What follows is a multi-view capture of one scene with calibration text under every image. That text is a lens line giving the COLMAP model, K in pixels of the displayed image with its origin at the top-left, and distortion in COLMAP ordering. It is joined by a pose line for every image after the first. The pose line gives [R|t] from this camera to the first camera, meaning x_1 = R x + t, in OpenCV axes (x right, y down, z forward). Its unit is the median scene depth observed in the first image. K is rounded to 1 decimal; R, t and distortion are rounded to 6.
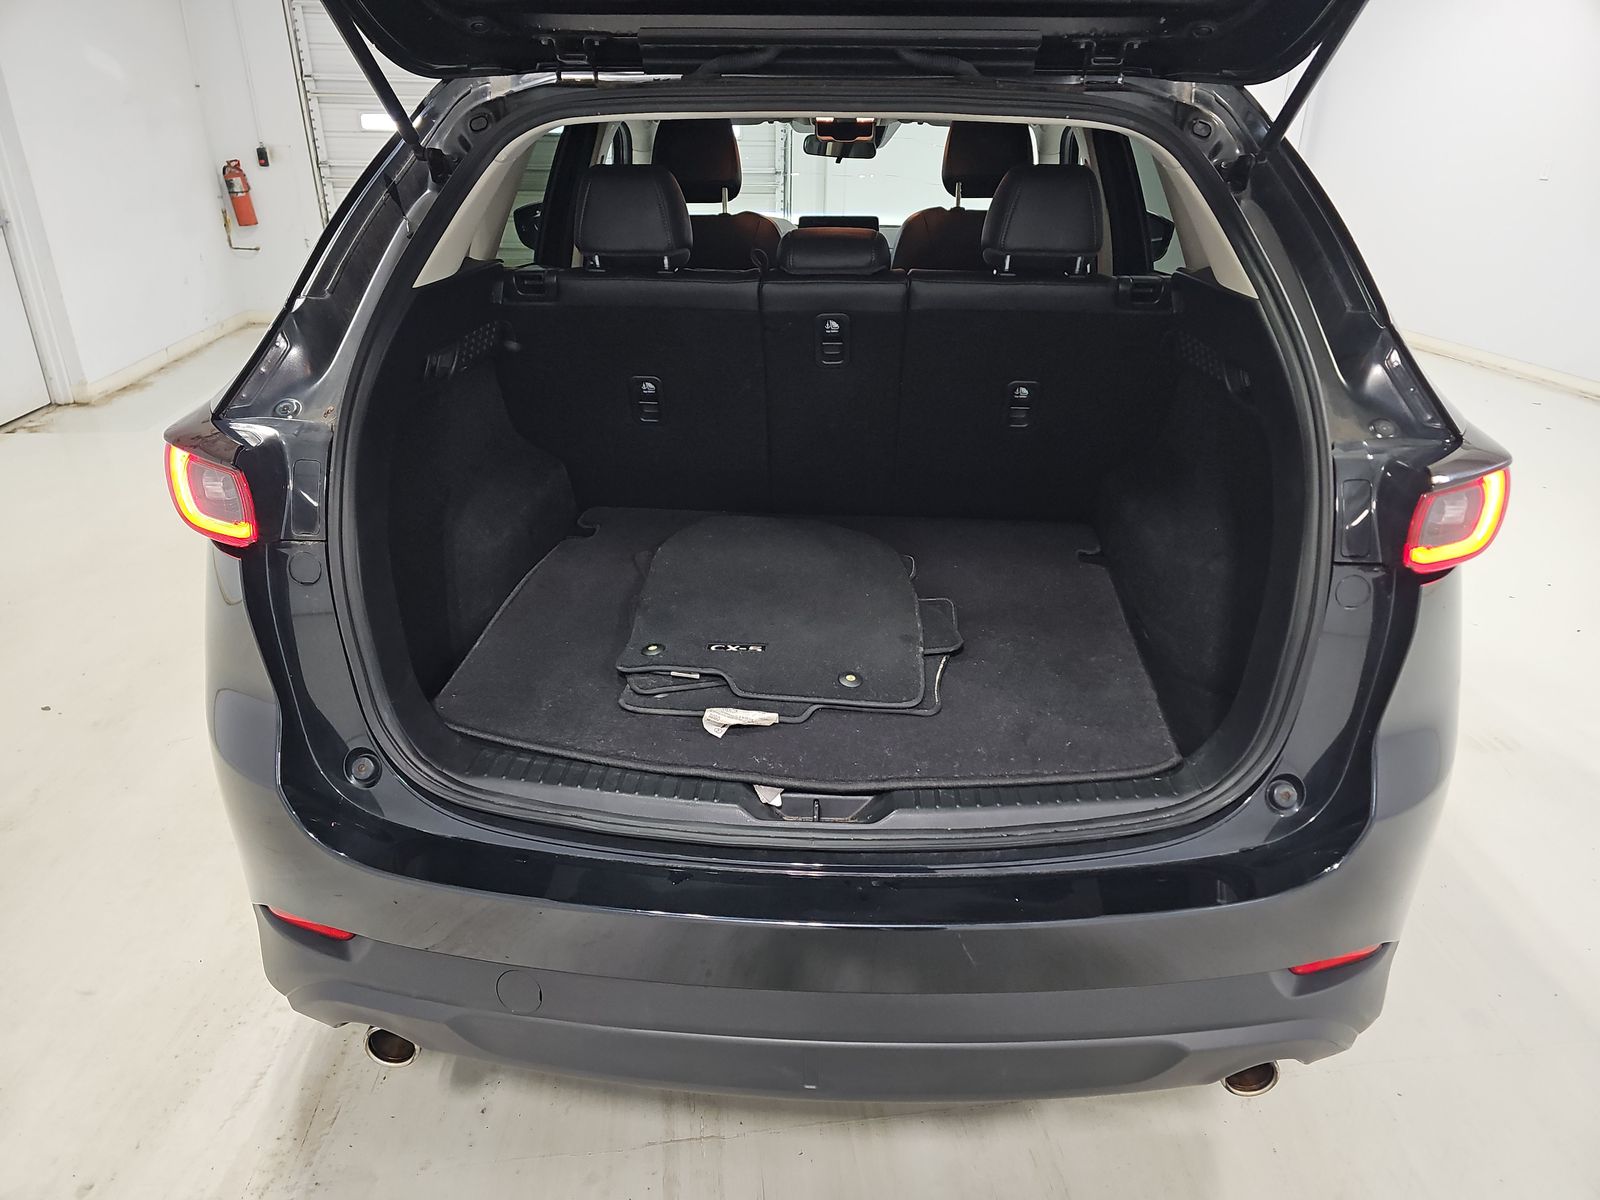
lens RADIAL K [[1076.9, 0, 803.1], [0, 1076.9, 617.3], [0, 0, 1]] dist [0.005726, 0.001058]
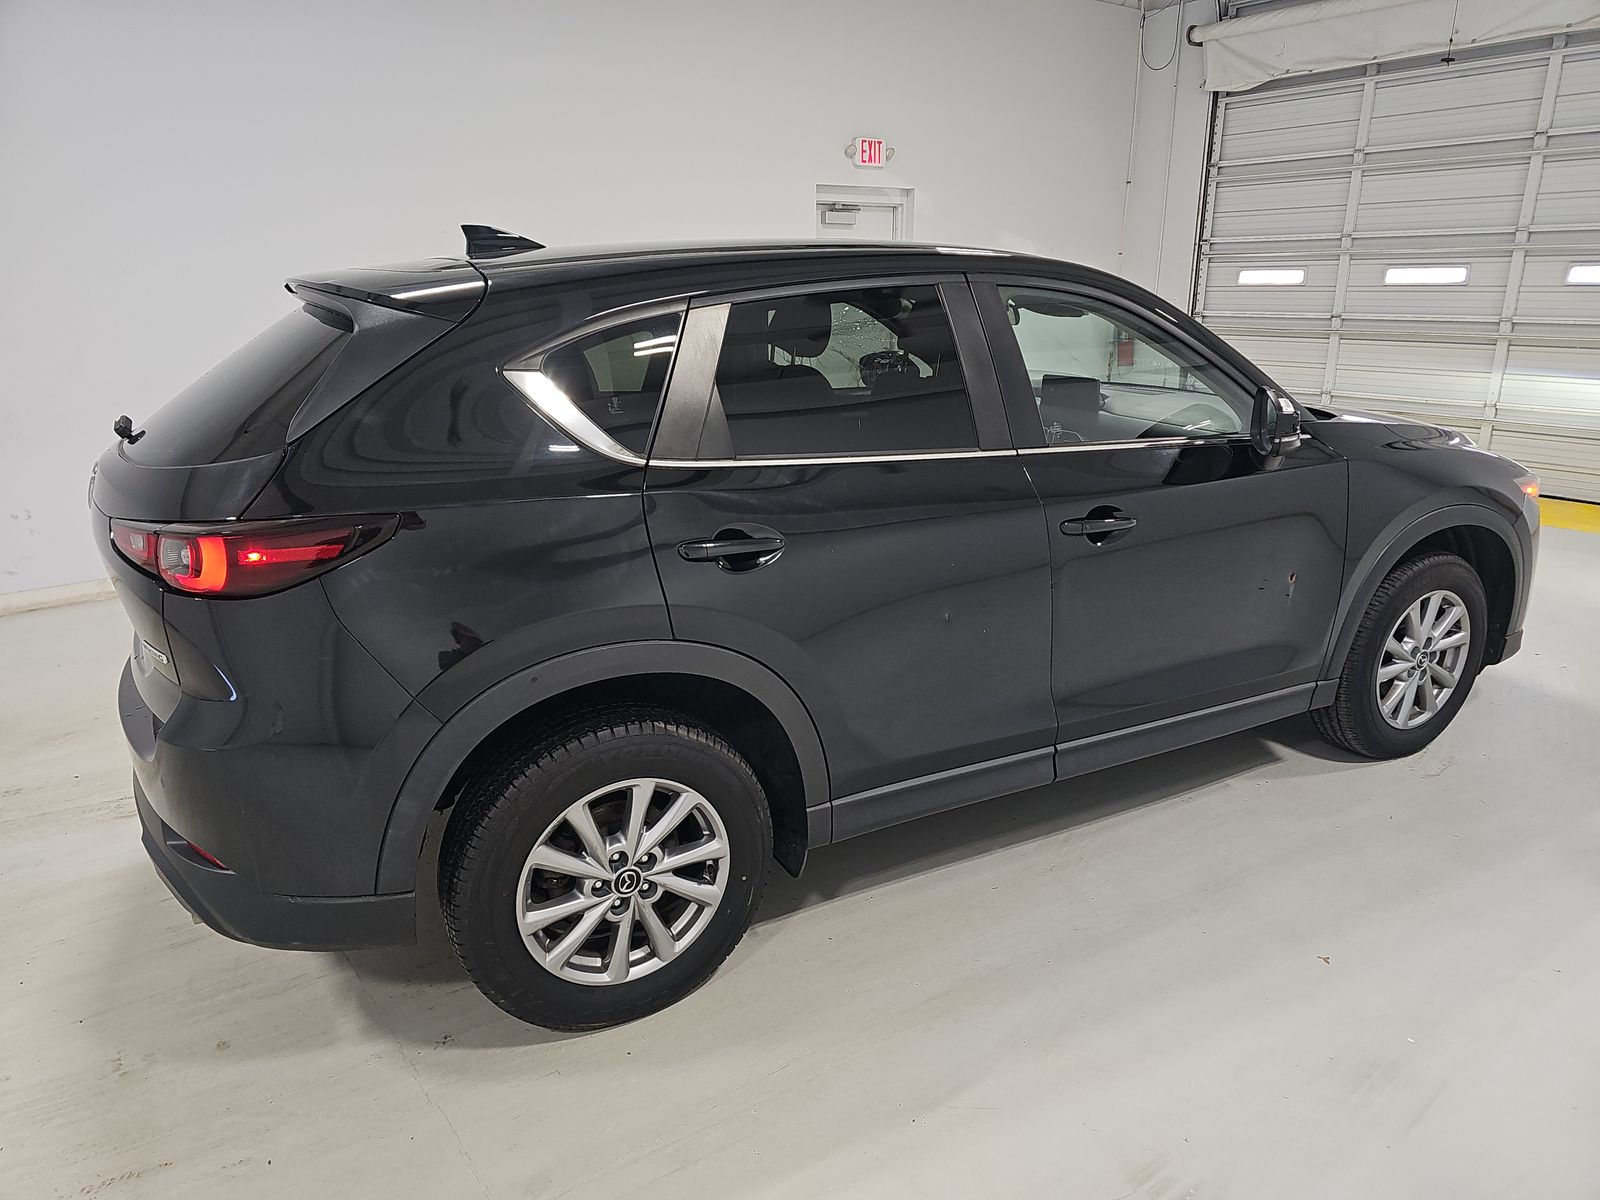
lens RADIAL K [[1092.7, 0, 800.0], [0, 1092.7, 600.0], [0, 0, 1]] dist [-0.001364, -0.004697]
pose [[0.494659, 0.224053, -0.839710, 1.034643], [-0.335507, 0.940528, 0.053312, -0.177895], [0.801715, 0.255358, 0.540412, 0.373117]]
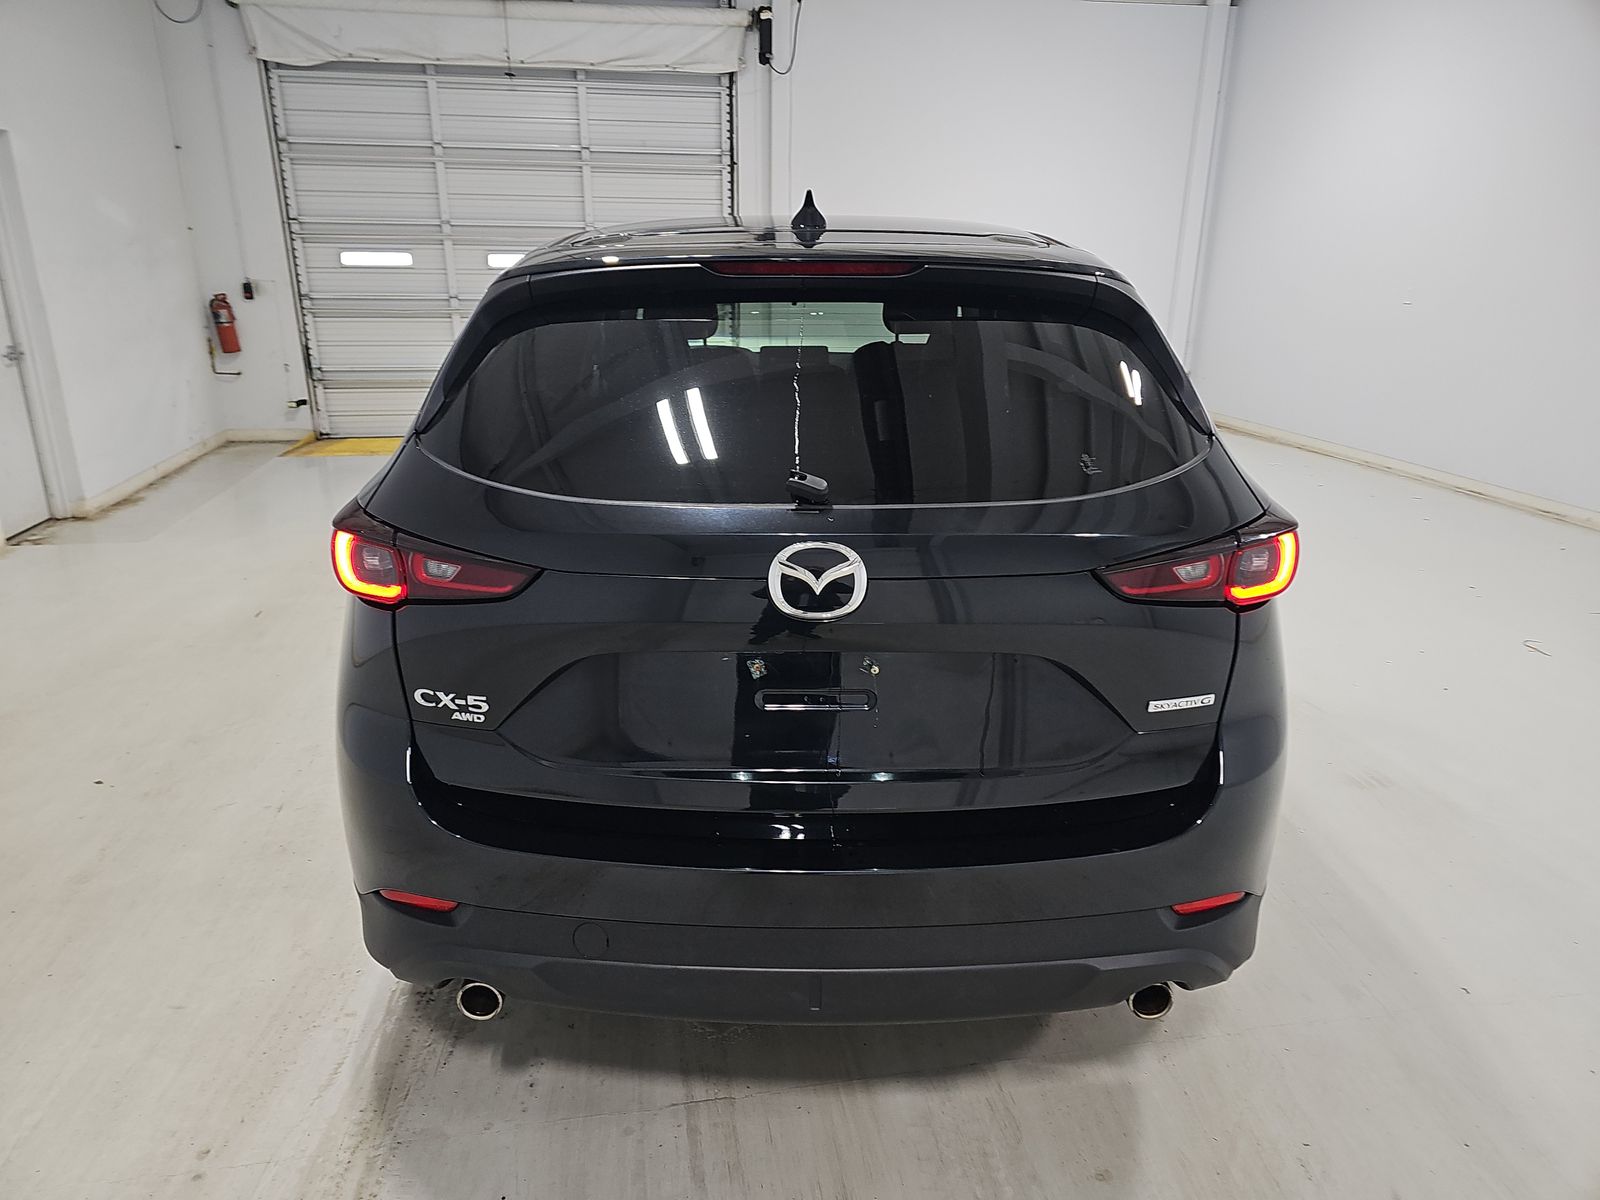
lens RADIAL K [[1078.7, 0, 800.0], [0, 1078.7, 600.0], [0, 0, 1]] dist [0.003591, -0.000548]
pose [[0.998561, -0.020064, 0.049734, -0.030707], [0.025581, 0.993276, -0.112907, 0.042329], [-0.047134, 0.114016, 0.992360, -0.162607]]
